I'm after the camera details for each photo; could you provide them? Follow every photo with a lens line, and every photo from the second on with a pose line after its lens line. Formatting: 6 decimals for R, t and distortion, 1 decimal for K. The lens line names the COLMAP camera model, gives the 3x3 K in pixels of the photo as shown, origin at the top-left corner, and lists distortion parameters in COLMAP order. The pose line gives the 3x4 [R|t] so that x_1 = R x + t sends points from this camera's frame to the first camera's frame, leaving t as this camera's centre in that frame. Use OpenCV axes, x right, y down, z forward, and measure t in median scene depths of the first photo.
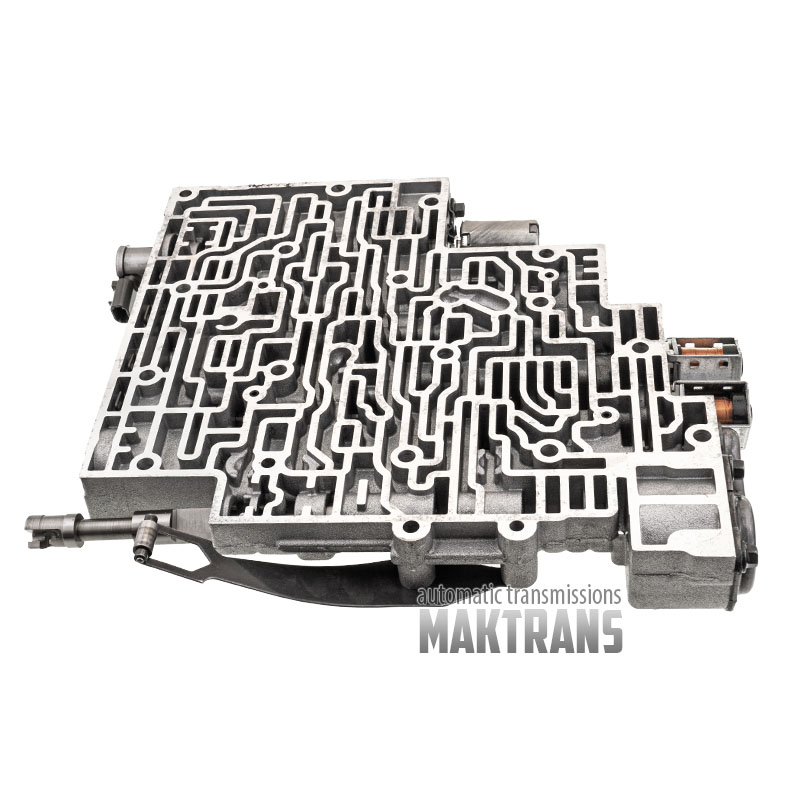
lens RADIAL K [[1430.2, 0, 402.2], [0, 1430.2, 399.9], [0, 0, 1]] dist [-0.025115, -0.035262]
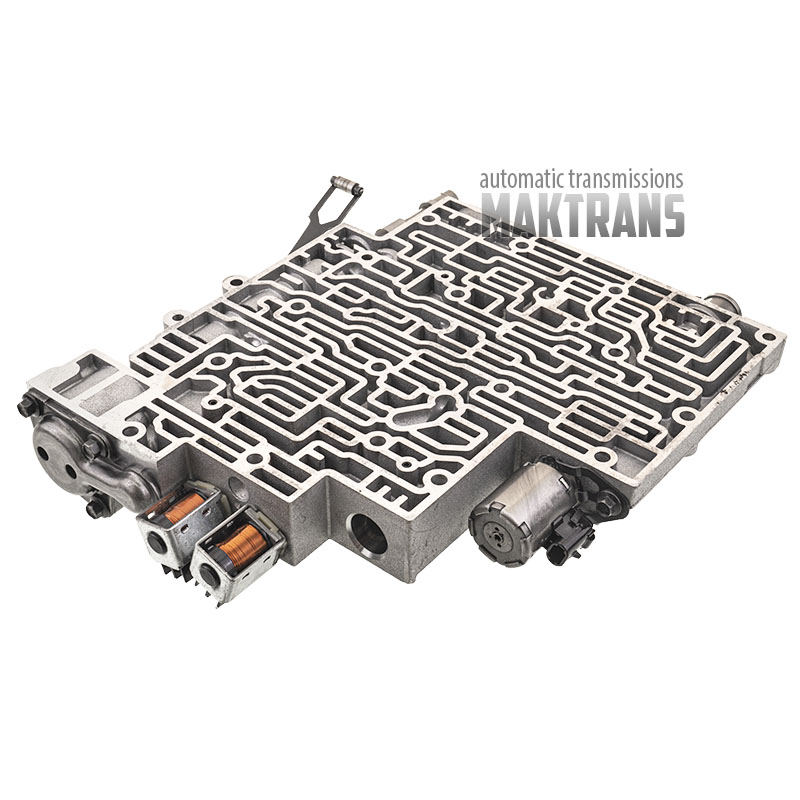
lens RADIAL K [[1321.1, 0, 407.3], [0, 1321.1, 400.1], [0, 0, 1]] dist [-0.023111, -0.025381]
pose [[-0.570053, 0.574378, -0.587477, 0.606434], [-0.525447, 0.294825, 0.798113, -0.816642], [0.631621, 0.763655, 0.133739, 0.886776]]
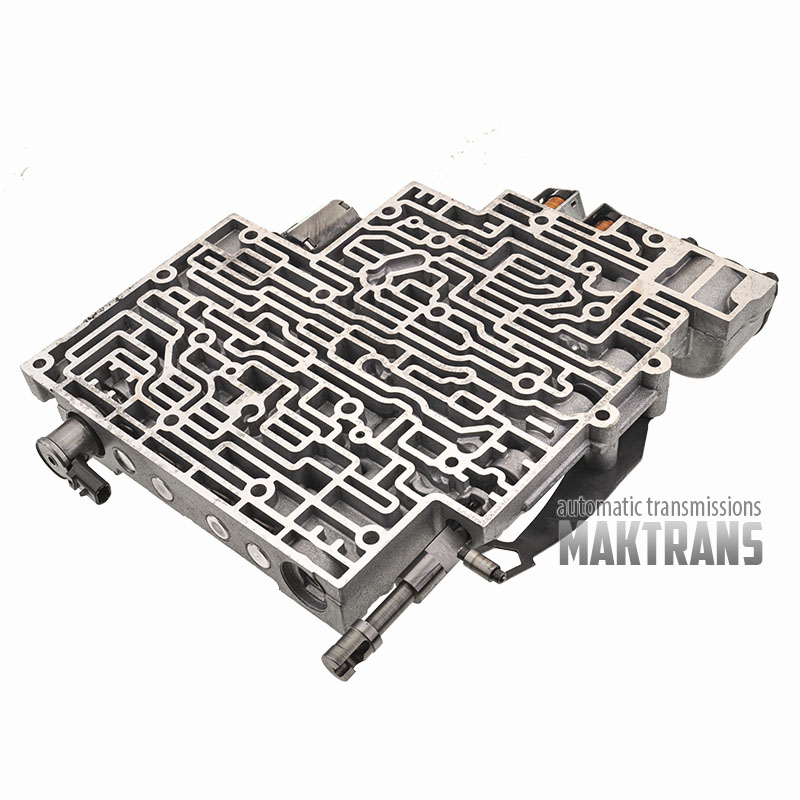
lens RADIAL K [[1321.1, 0, 407.3], [0, 1321.1, 400.1], [0, 0, 1]] dist [-0.023111, -0.025381]
pose [[0.600530, -0.547250, 0.582993, -0.604019], [0.554201, 0.810437, 0.189878, -0.180377], [-0.576390, 0.209068, 0.789978, 0.222307]]
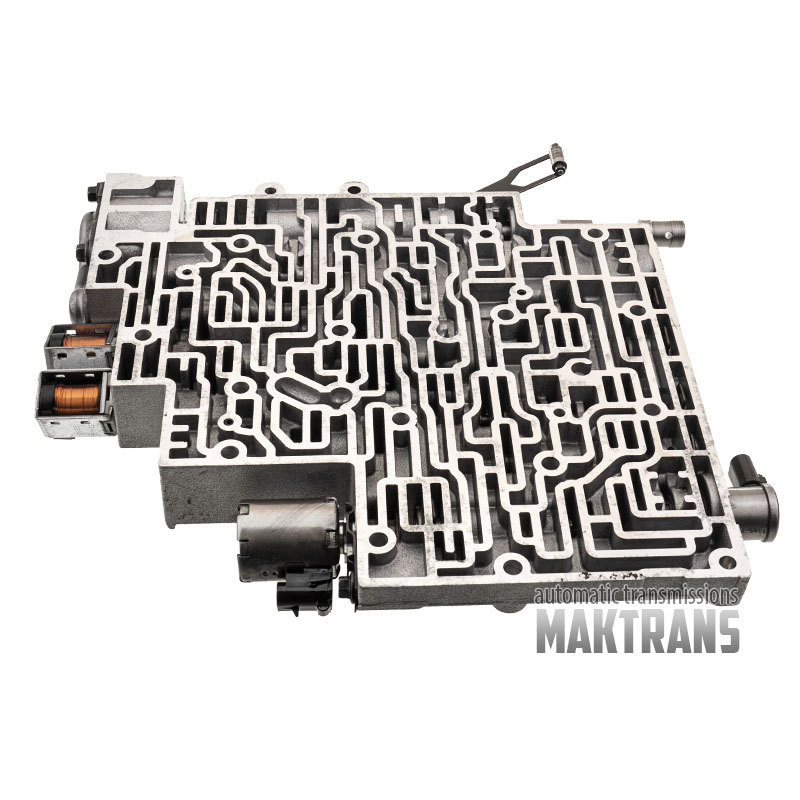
lens RADIAL K [[1321.1, 0, 407.3], [0, 1321.1, 400.1], [0, 0, 1]] dist [-0.023111, -0.025381]
pose [[-0.990564, 0.131592, -0.038298, 0.025139], [-0.033650, 0.037365, 0.998735, -0.930281], [0.132857, 0.990599, -0.032584, 1.067901]]
